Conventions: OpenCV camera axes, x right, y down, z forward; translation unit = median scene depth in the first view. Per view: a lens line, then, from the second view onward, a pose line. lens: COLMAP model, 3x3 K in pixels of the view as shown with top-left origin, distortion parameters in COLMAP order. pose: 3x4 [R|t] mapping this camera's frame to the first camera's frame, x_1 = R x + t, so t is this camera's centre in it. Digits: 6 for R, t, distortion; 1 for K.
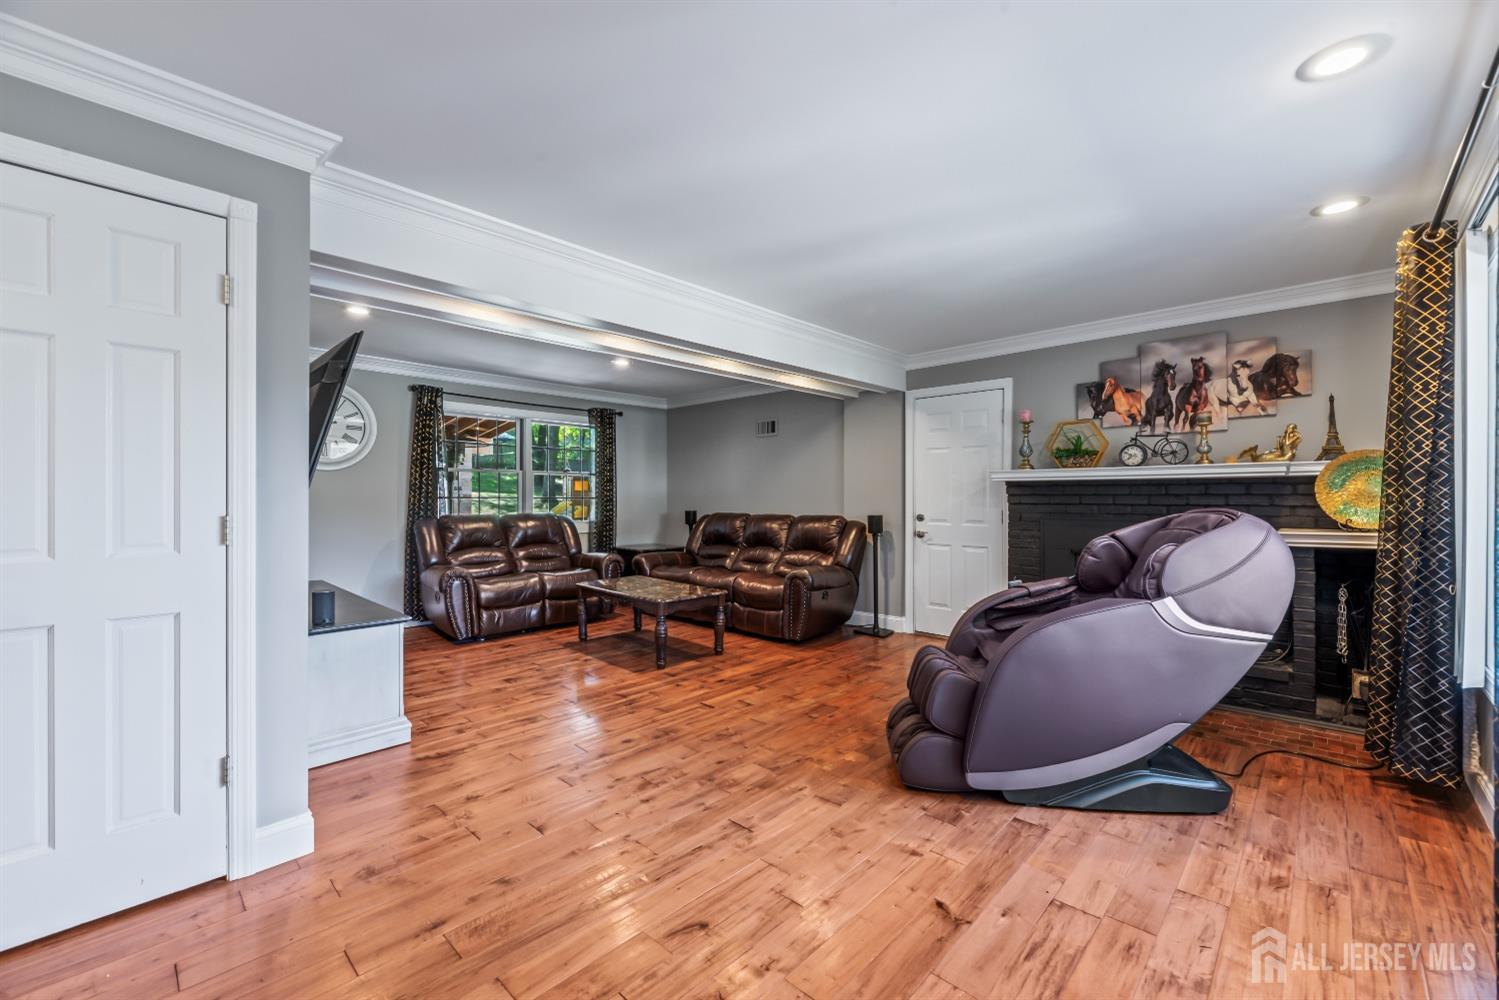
lens RADIAL K [[609.9, 0, 744.4], [0, 609.9, 504.1], [0, 0, 1]] dist [-0.003136, -0.000428]
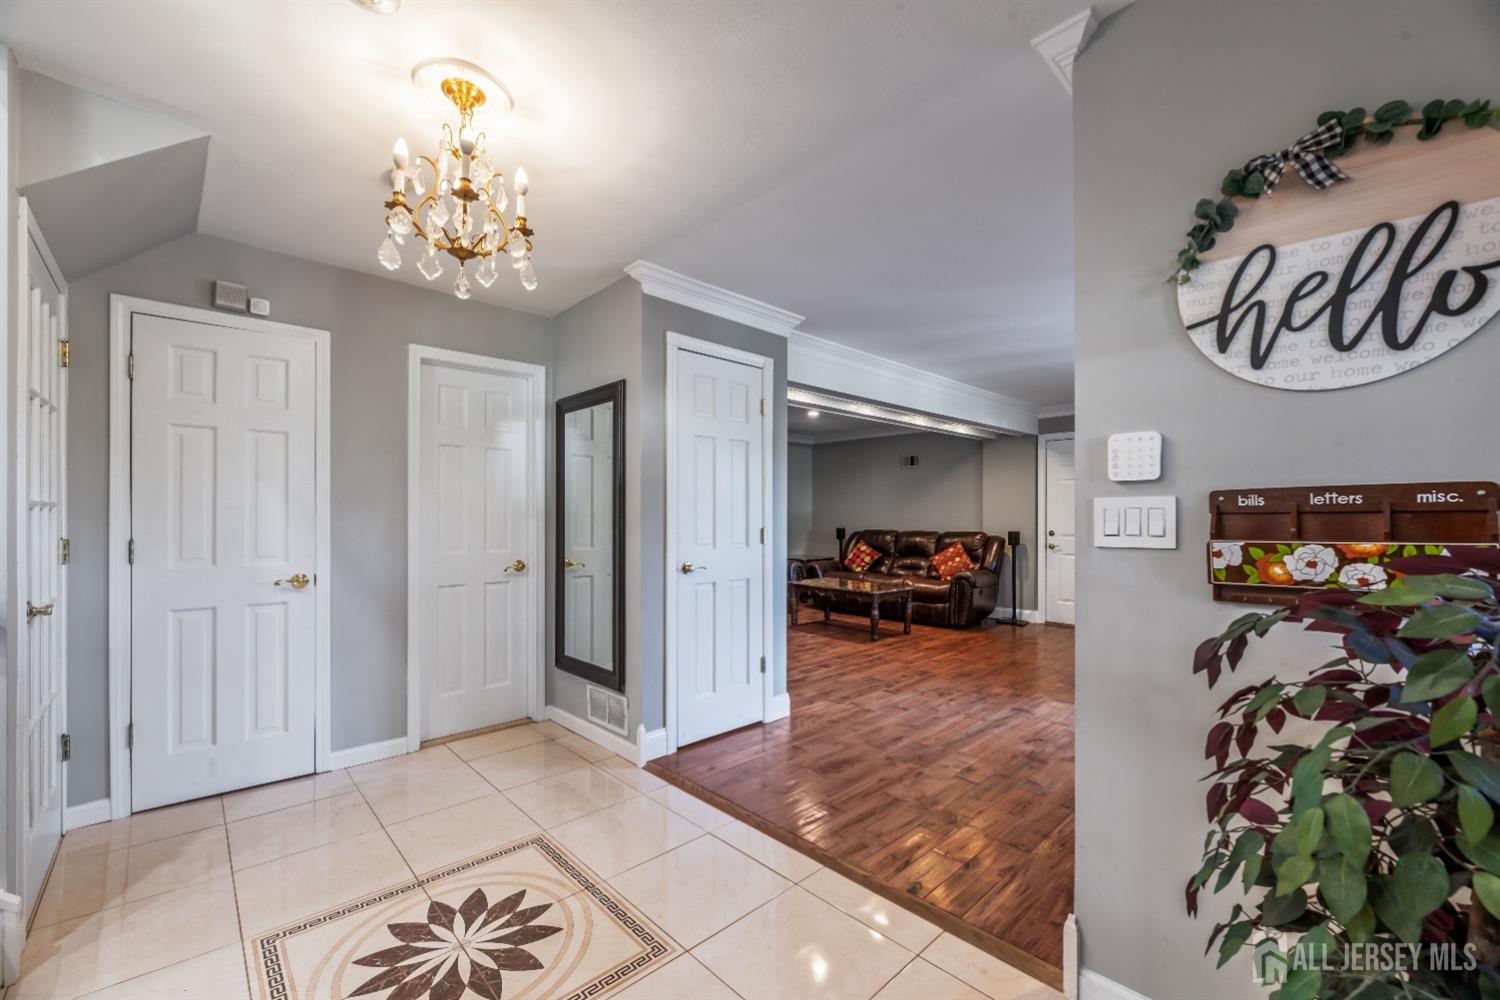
lens RADIAL K [[610.3, 0, 743.7], [0, 610.3, 519.3], [0, 0, 1]] dist [-0.003136, -0.000428]
pose [[0.998824, 0.000160, -0.048481, -0.349291], [-0.000532, 0.999971, -0.007662, 0.003483], [0.048478, 0.007678, 0.998795, -0.374322]]
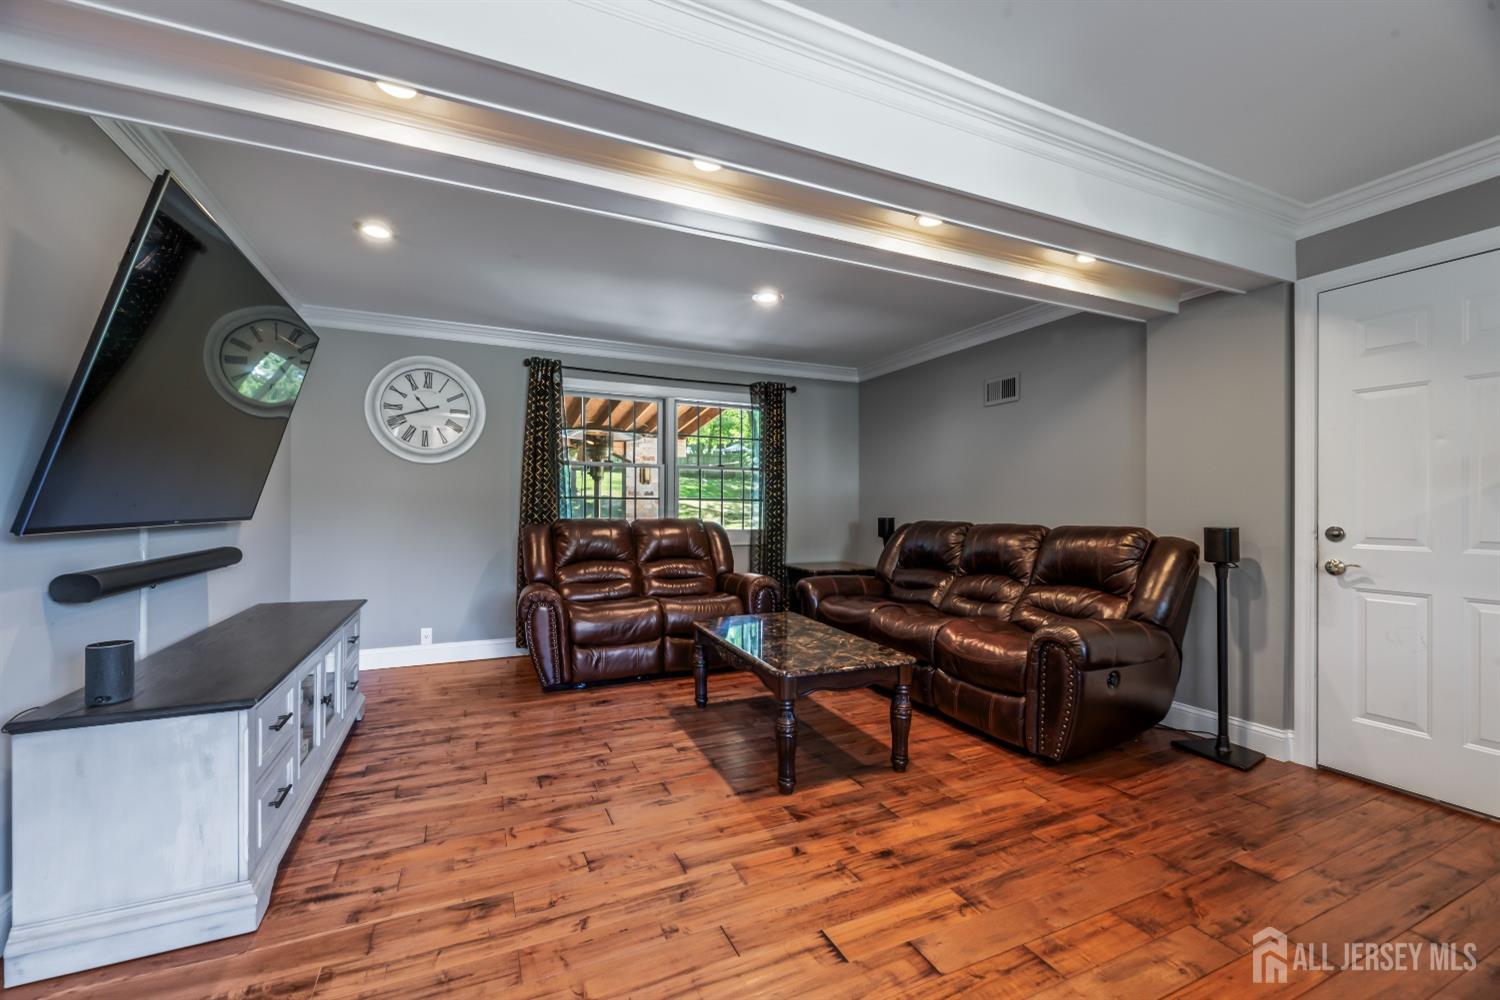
lens RADIAL K [[610.3, 0, 743.7], [0, 610.3, 504.7], [0, 0, 1]] dist [-0.003136, -0.000428]
pose [[0.928481, 0.001872, -0.371376, 0.034502], [-0.007910, 0.999860, -0.014735, 0.011653], [0.371297, 0.016619, 0.928365, 0.436452]]
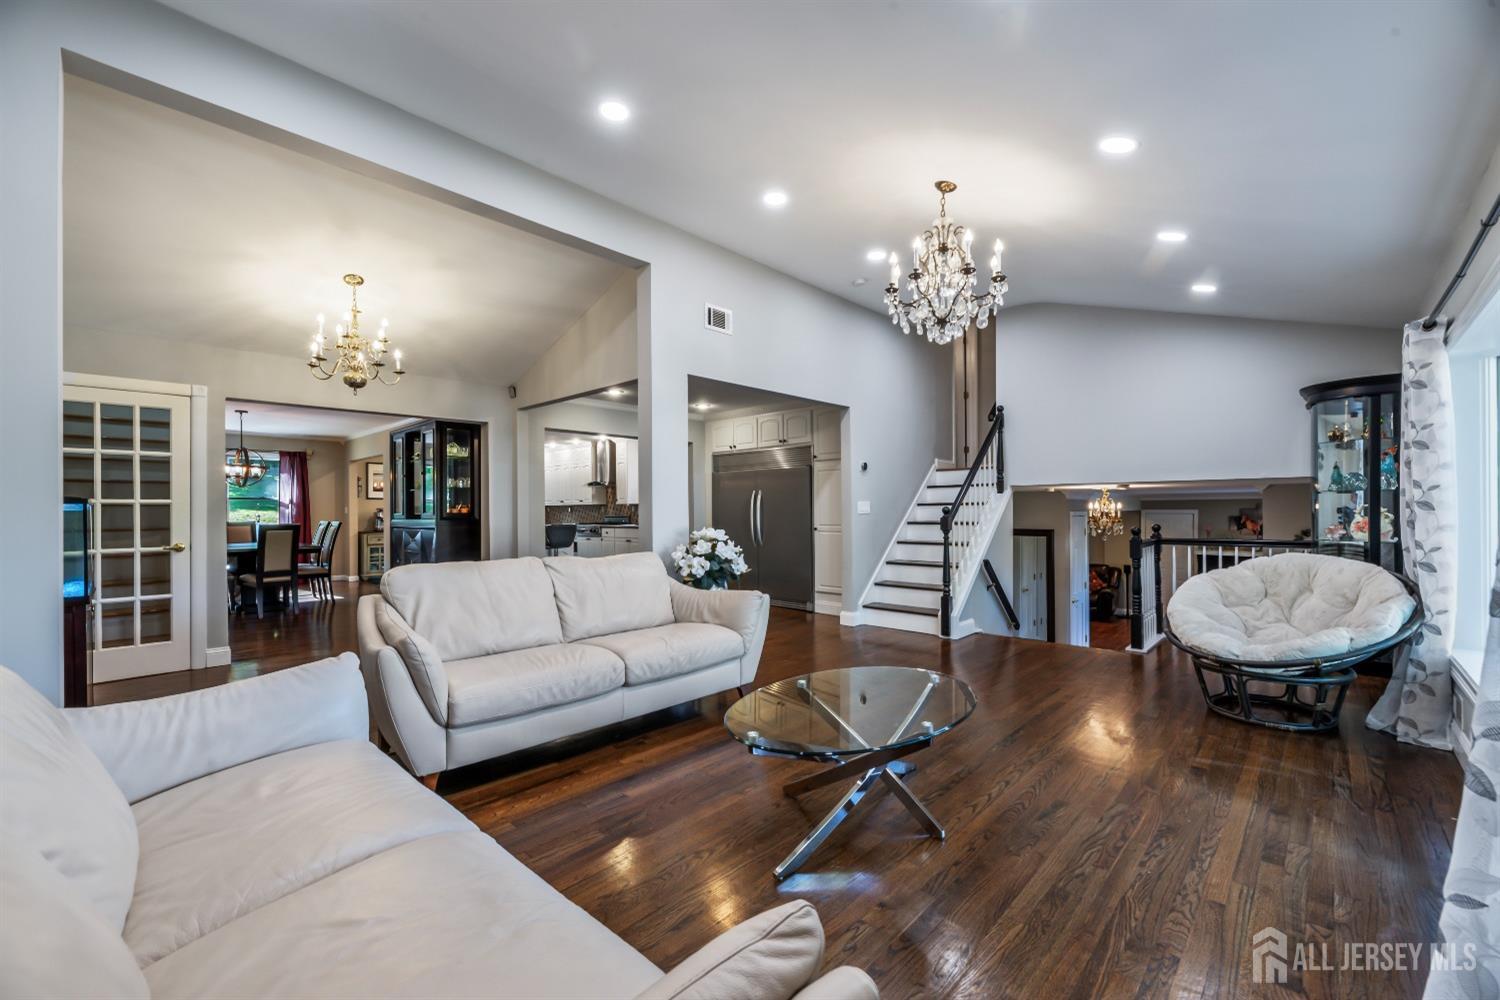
lens RADIAL K [[610.3, 0, 727.3], [0, 610.3, 510.0], [0, 0, 1]] dist [-0.003136, -0.000428]
pose [[0.999843, -0.003766, -0.017316, -1.460228], [0.003715, 0.999989, -0.002990, -0.216563], [0.017327, 0.002925, 0.999846, -1.528854]]
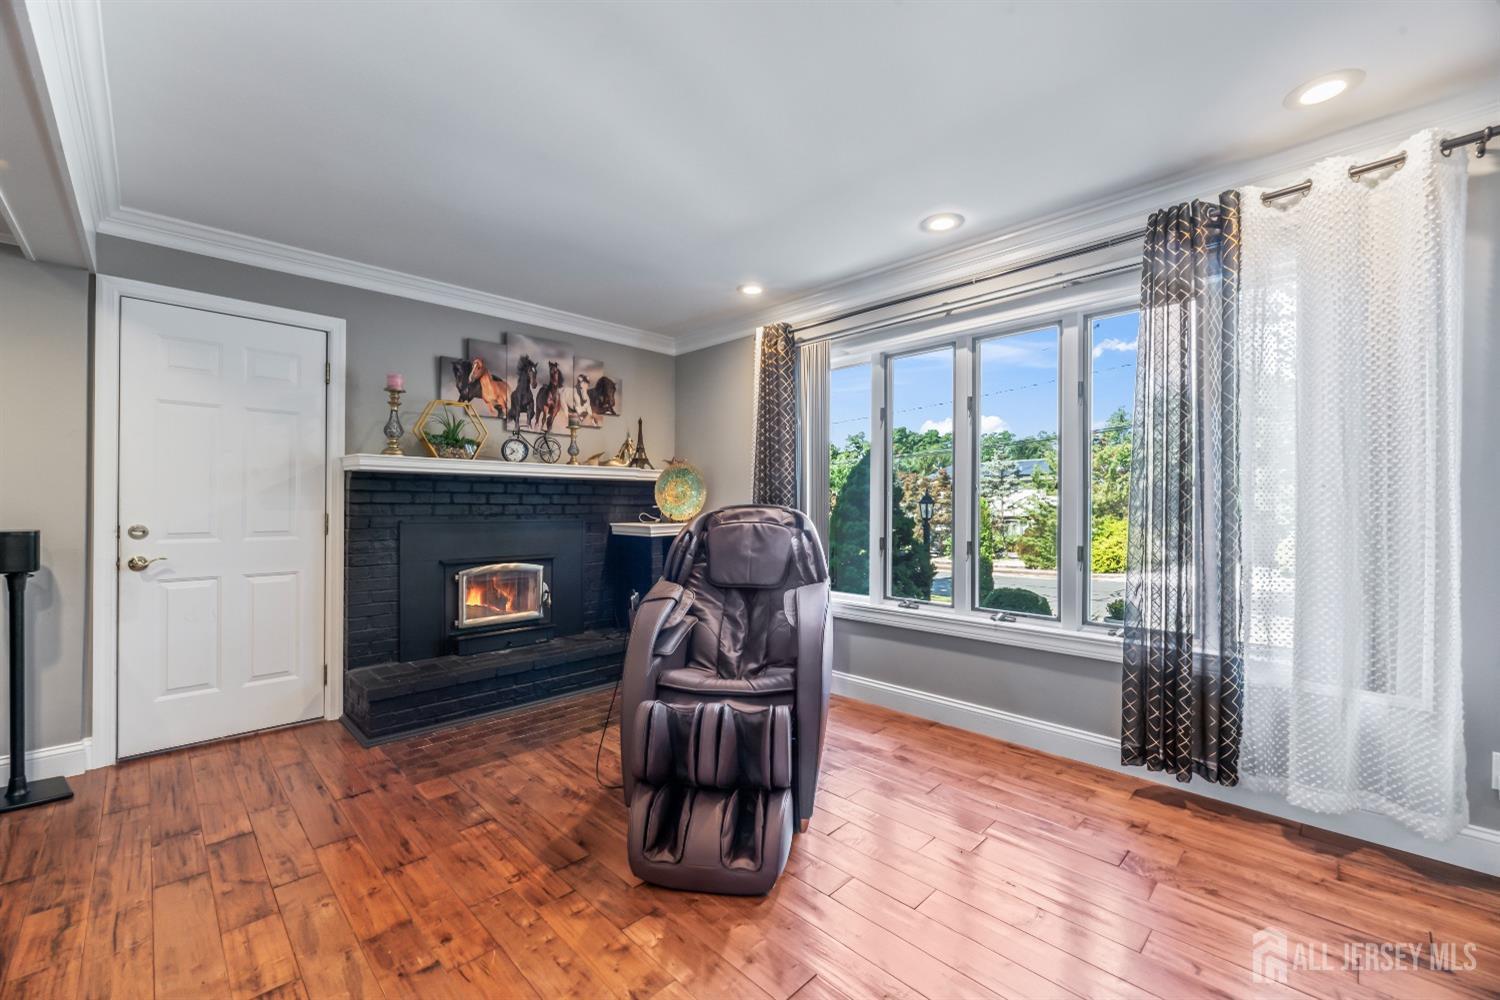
lens RADIAL K [[610.3, 0, 749.0], [0, 610.3, 507.8], [0, 0, 1]] dist [-0.003136, -0.000428]
pose [[0.028175, -0.004777, 0.999592, -0.247002], [0.008503, 0.999954, 0.004539, 0.004975], [-0.999567, 0.008372, 0.028214, 0.552034]]
